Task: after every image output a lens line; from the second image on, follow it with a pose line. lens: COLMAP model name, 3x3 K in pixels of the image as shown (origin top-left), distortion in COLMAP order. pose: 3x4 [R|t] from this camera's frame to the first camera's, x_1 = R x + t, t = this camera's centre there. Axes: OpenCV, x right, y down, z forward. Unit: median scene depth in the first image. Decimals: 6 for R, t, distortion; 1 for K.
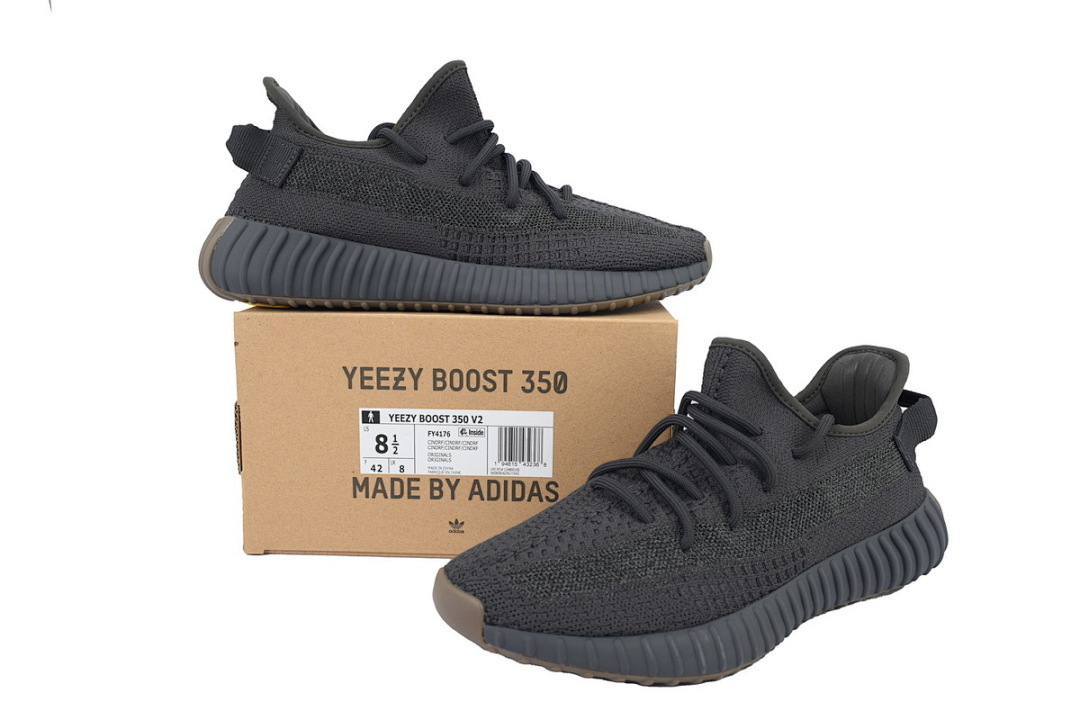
lens RADIAL K [[792.5, 0, 540.0], [0, 792.5, 360.0], [0, 0, 1]] dist [0.007427, -0.001748]
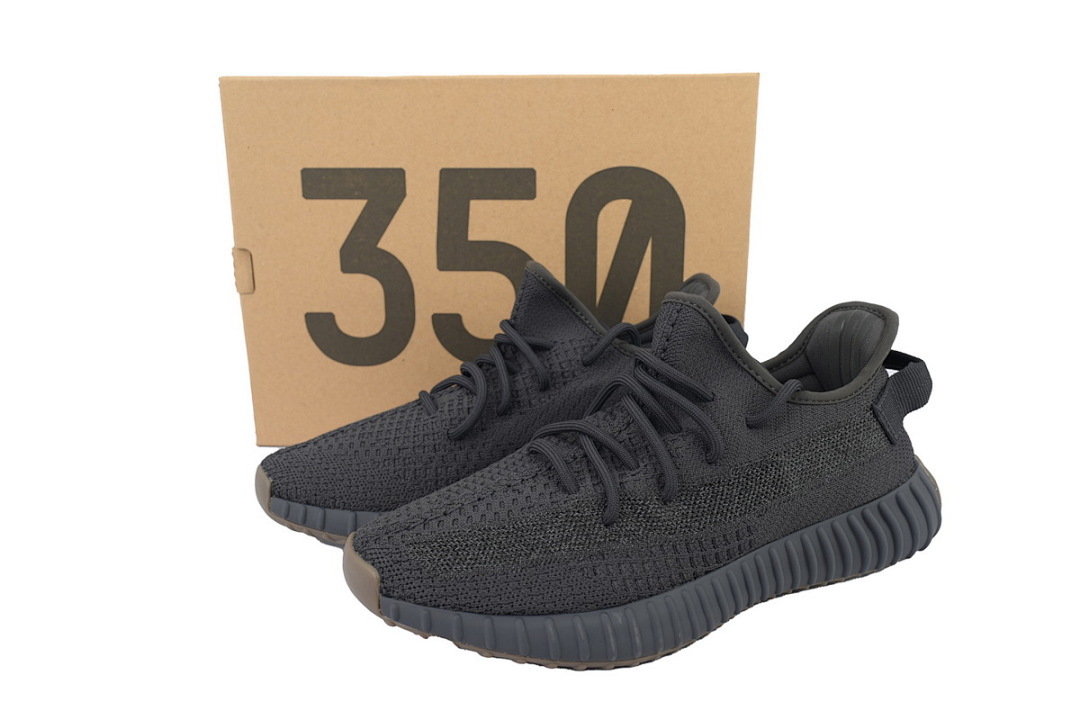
lens RADIAL K [[792.5, 0, 540.0], [0, 792.5, 360.0], [0, 0, 1]] dist [0.007427, -0.001748]
pose [[0.994125, 0.018589, -0.106630, 0.194390], [-0.011402, 0.997647, 0.067611, -0.011380], [0.107636, -0.065997, 0.991997, 0.092753]]
